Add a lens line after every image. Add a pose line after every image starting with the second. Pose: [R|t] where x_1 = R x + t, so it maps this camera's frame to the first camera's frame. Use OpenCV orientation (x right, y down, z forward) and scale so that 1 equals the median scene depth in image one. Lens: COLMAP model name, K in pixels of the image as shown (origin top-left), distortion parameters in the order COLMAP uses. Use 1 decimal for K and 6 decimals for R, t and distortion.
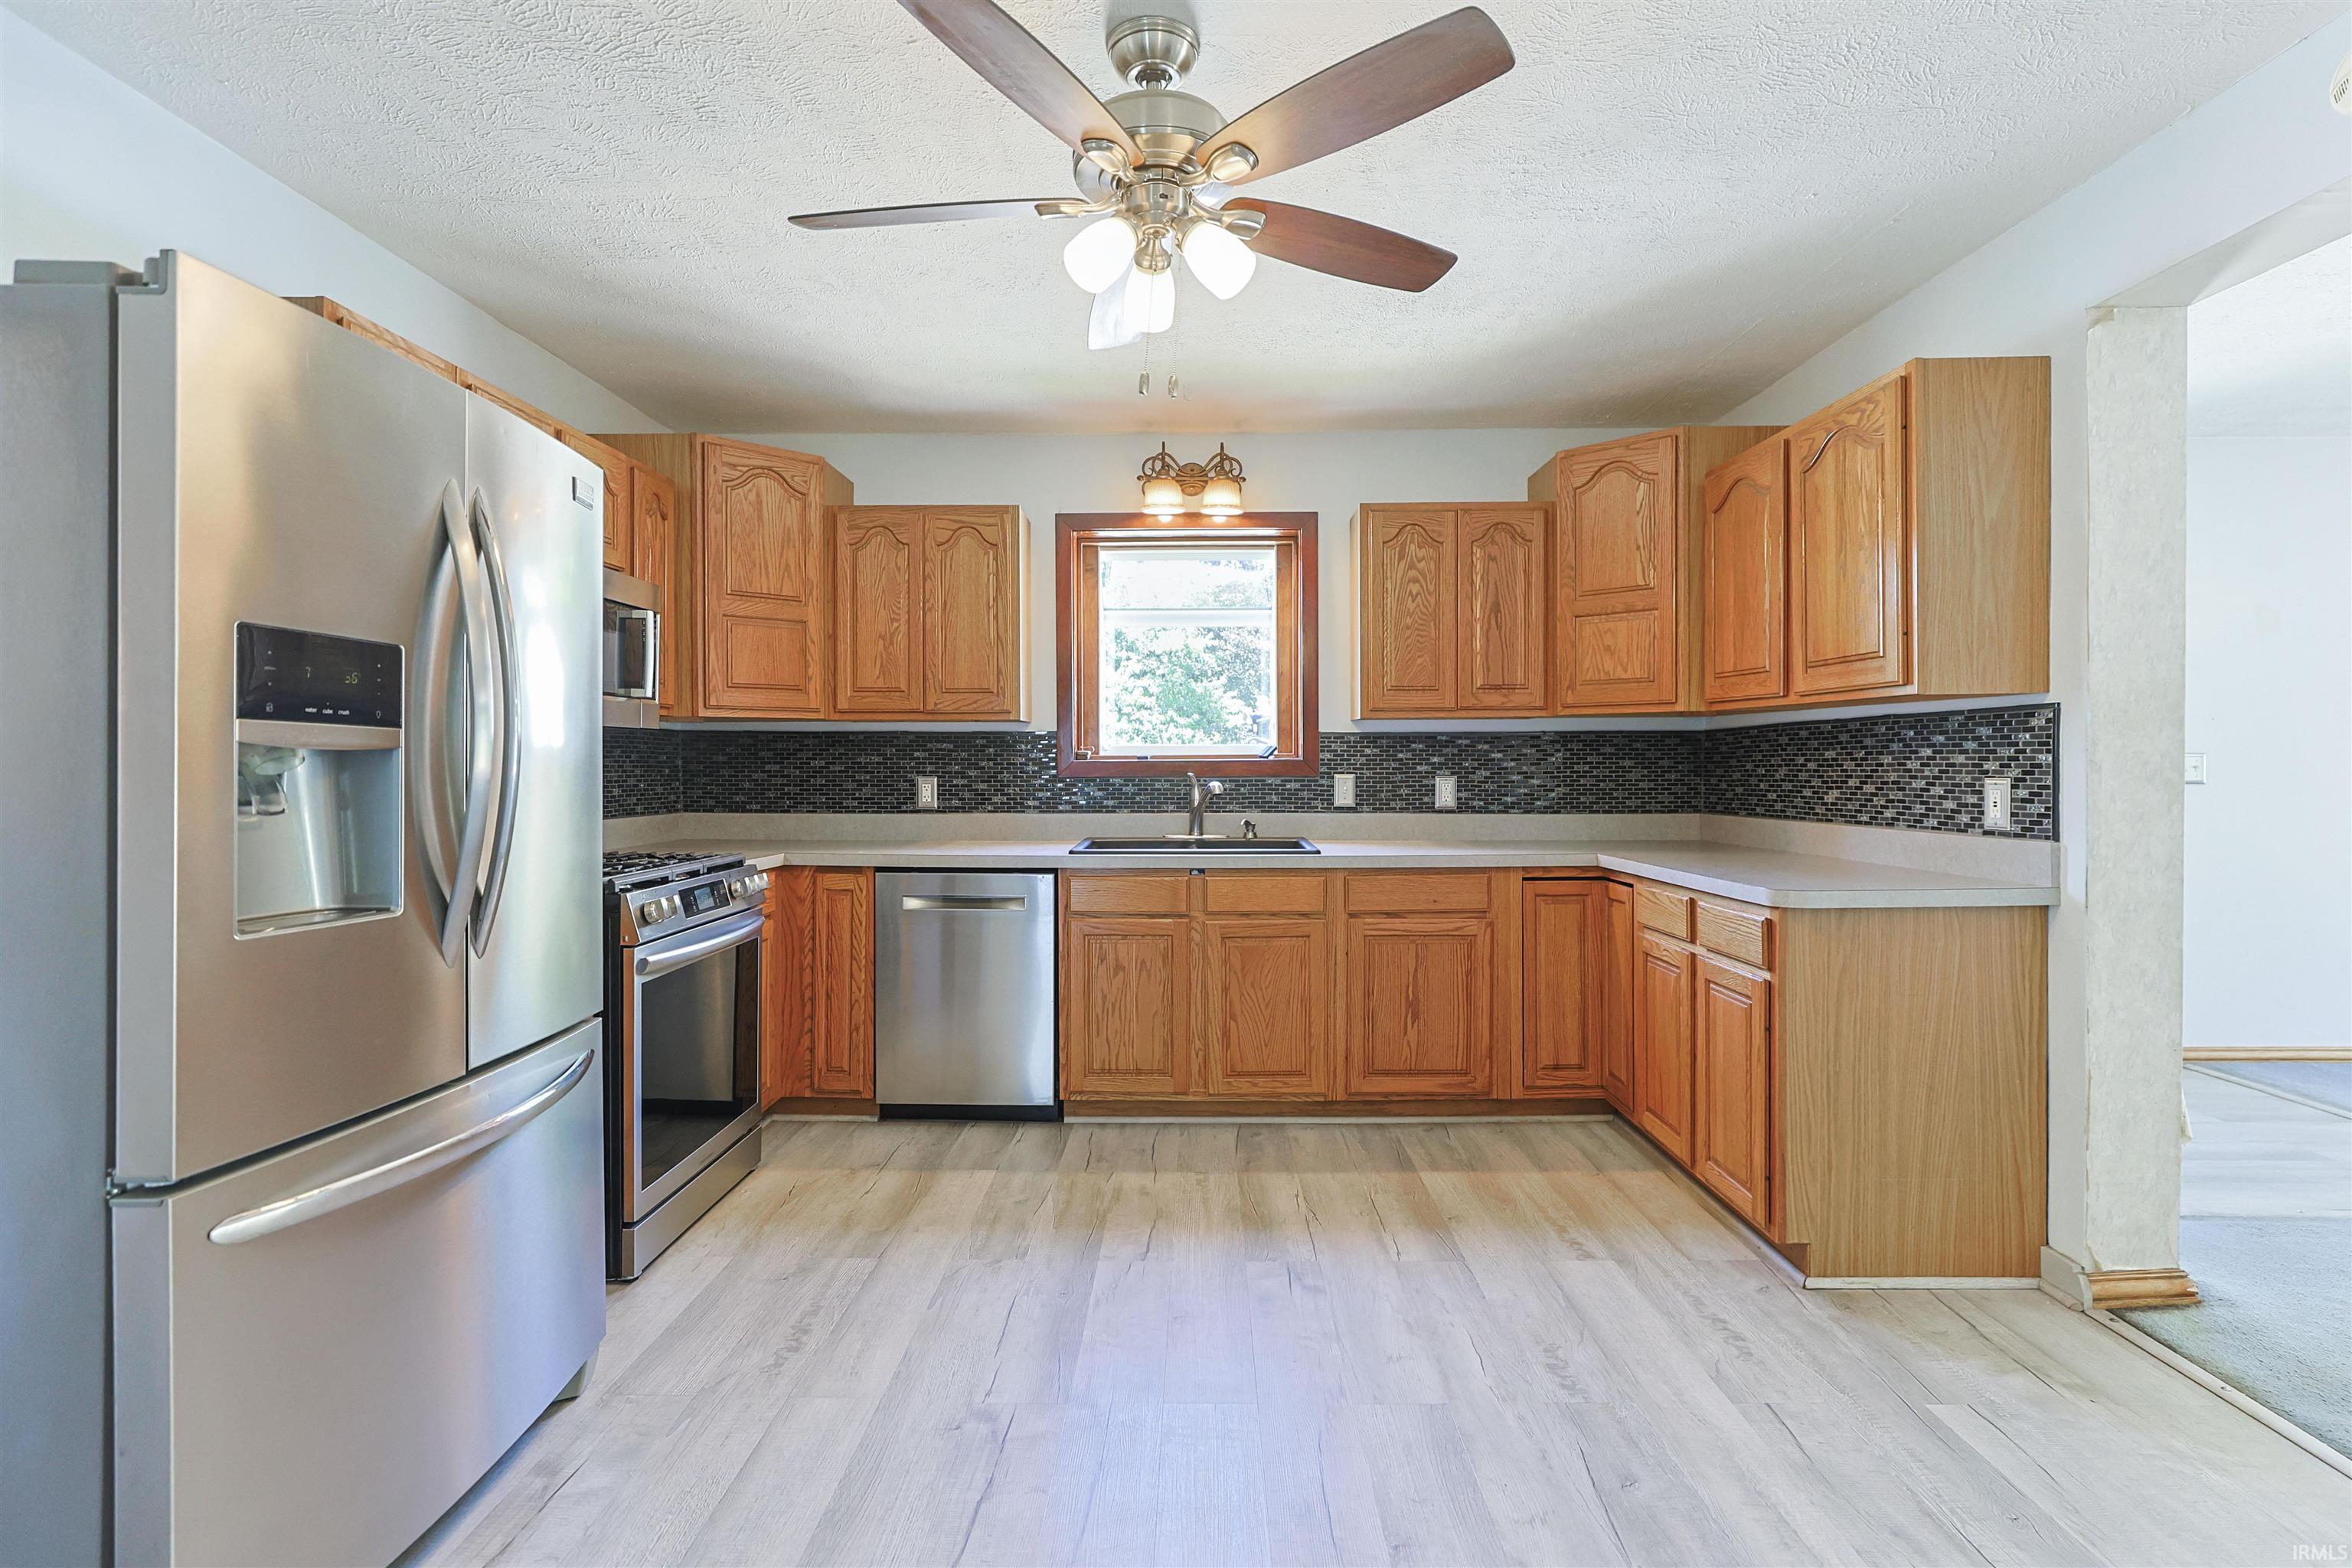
lens RADIAL K [[1113.1, 0, 1176.9], [0, 1113.1, 762.3], [0, 0, 1]] dist [-0.012280, 0.000415]
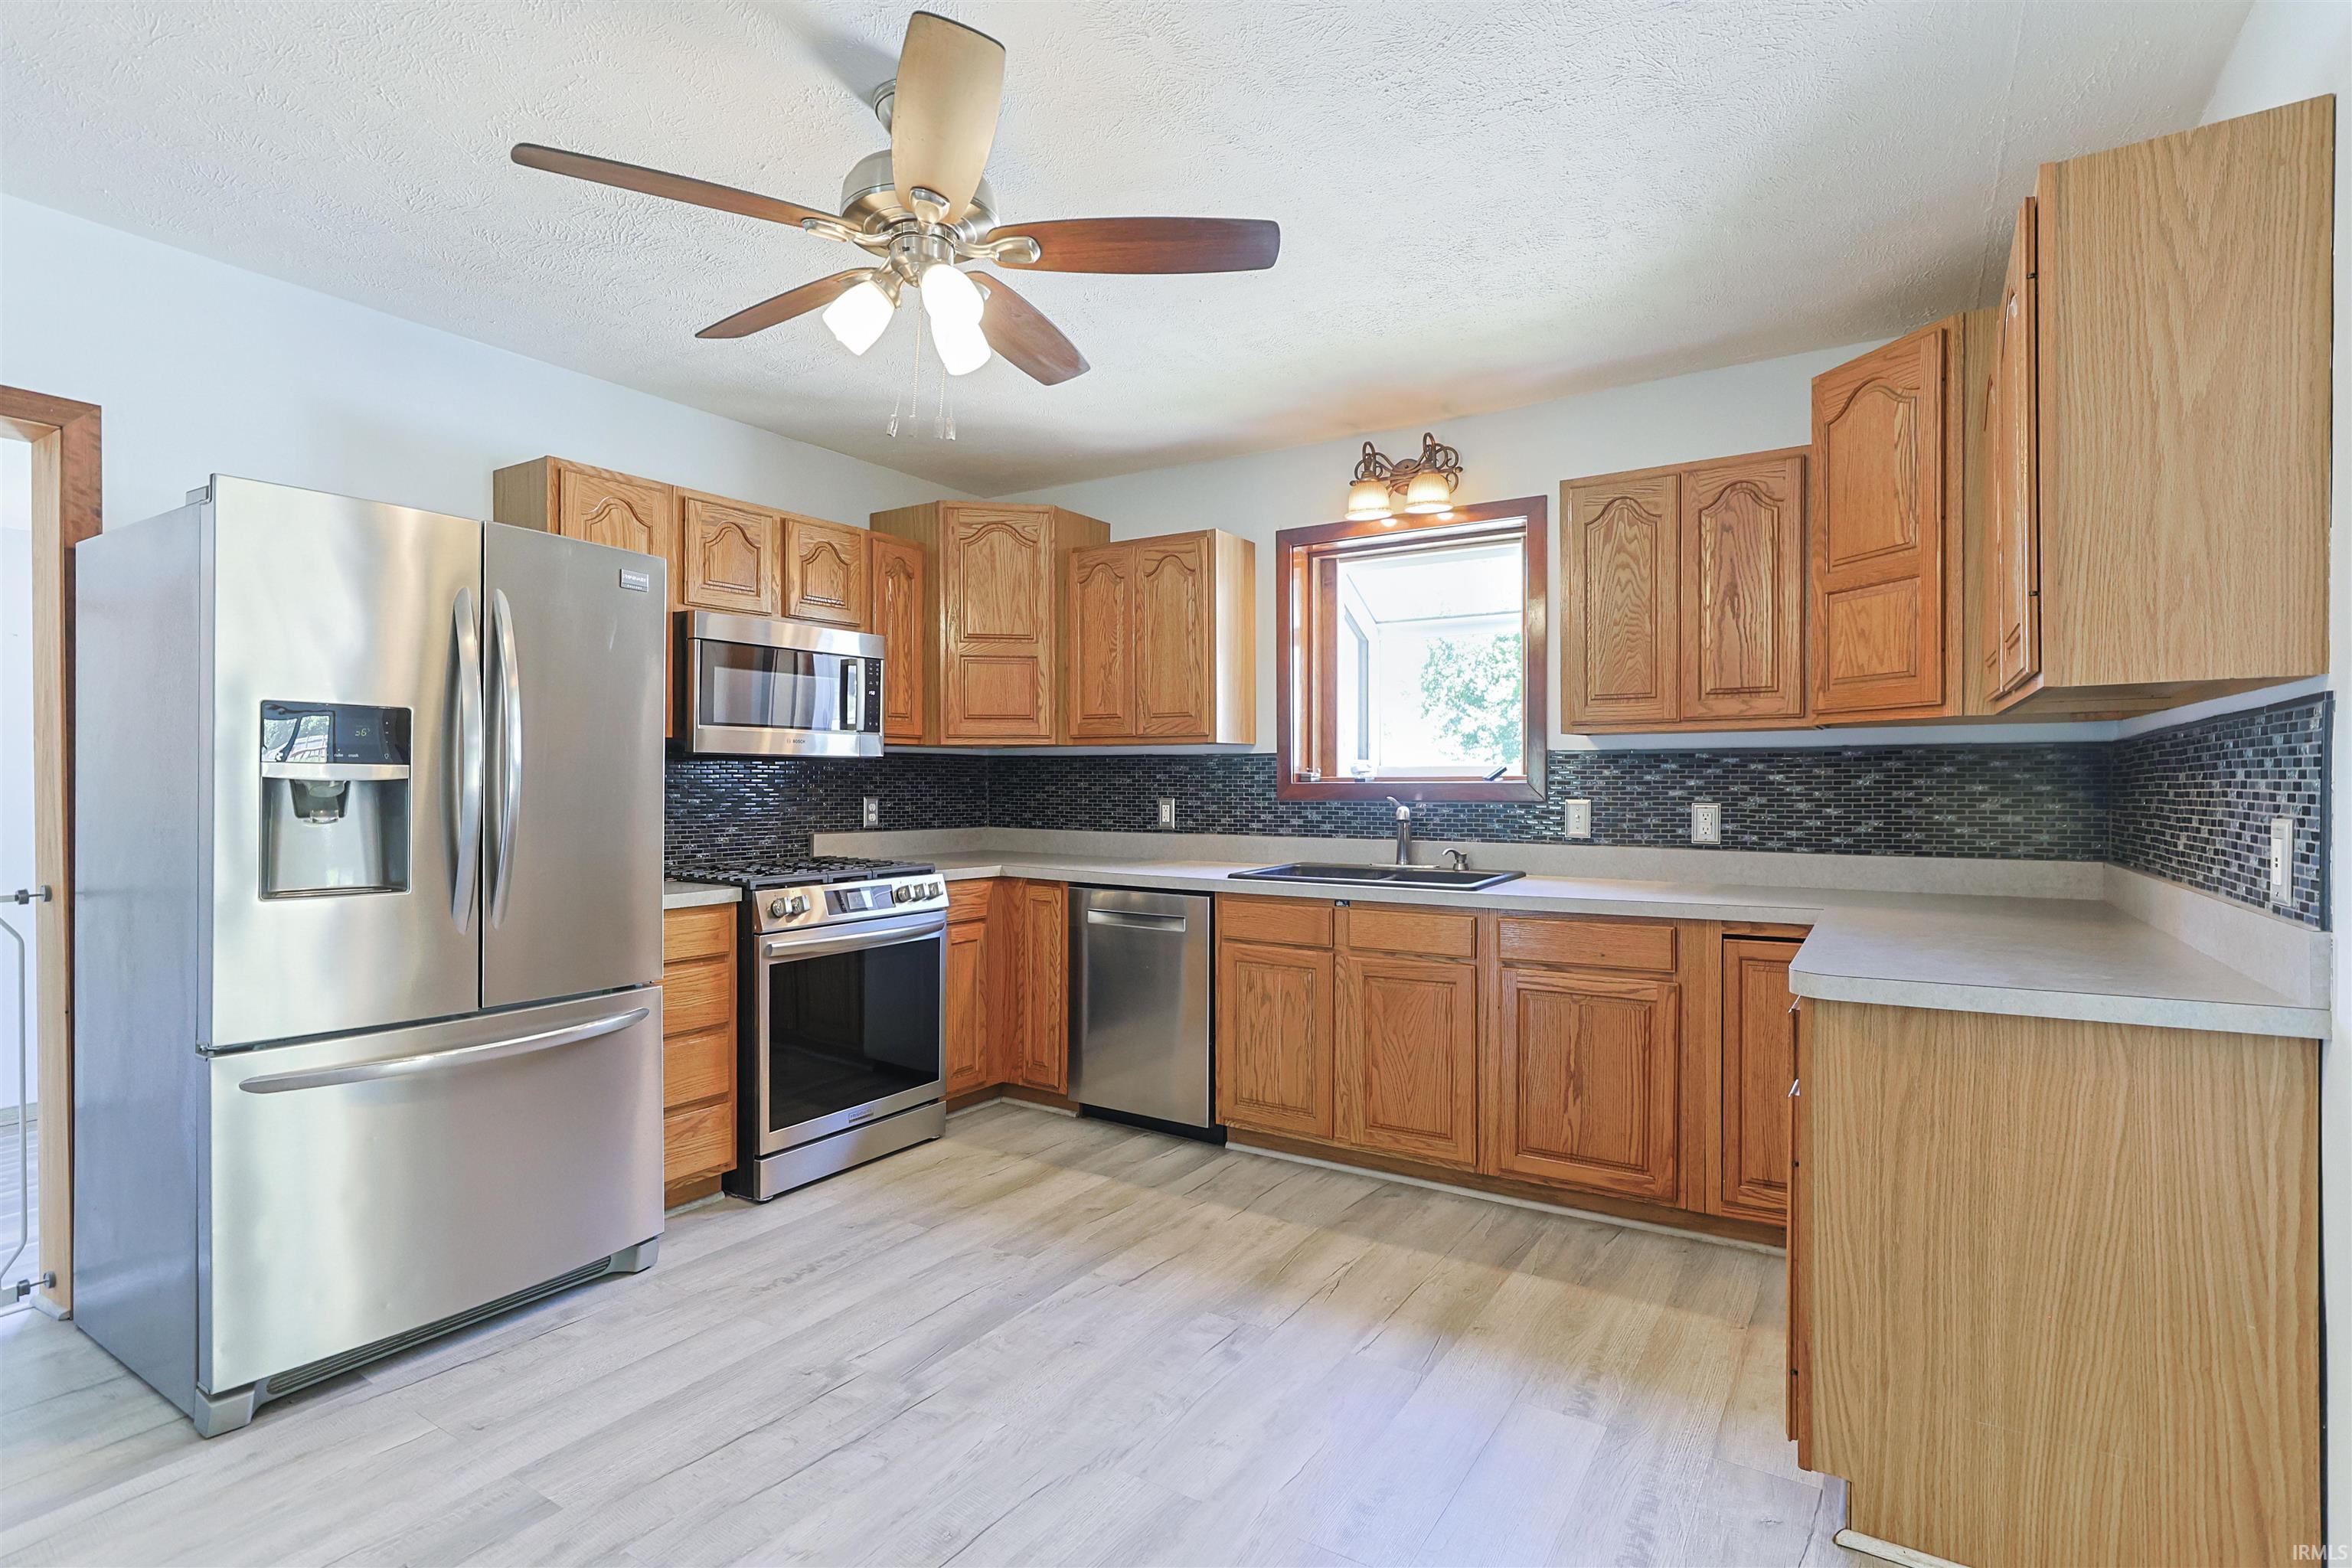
lens RADIAL K [[1134.9, 0, 1176.0], [0, 1134.9, 784.0], [0, 0, 1]] dist [-0.021217, 0.010421]
pose [[0.849020, 0.002757, -0.528353, 0.400273], [-0.000968, 0.999993, 0.003662, -0.004666], [0.528360, -0.002597, 0.849017, 0.120007]]
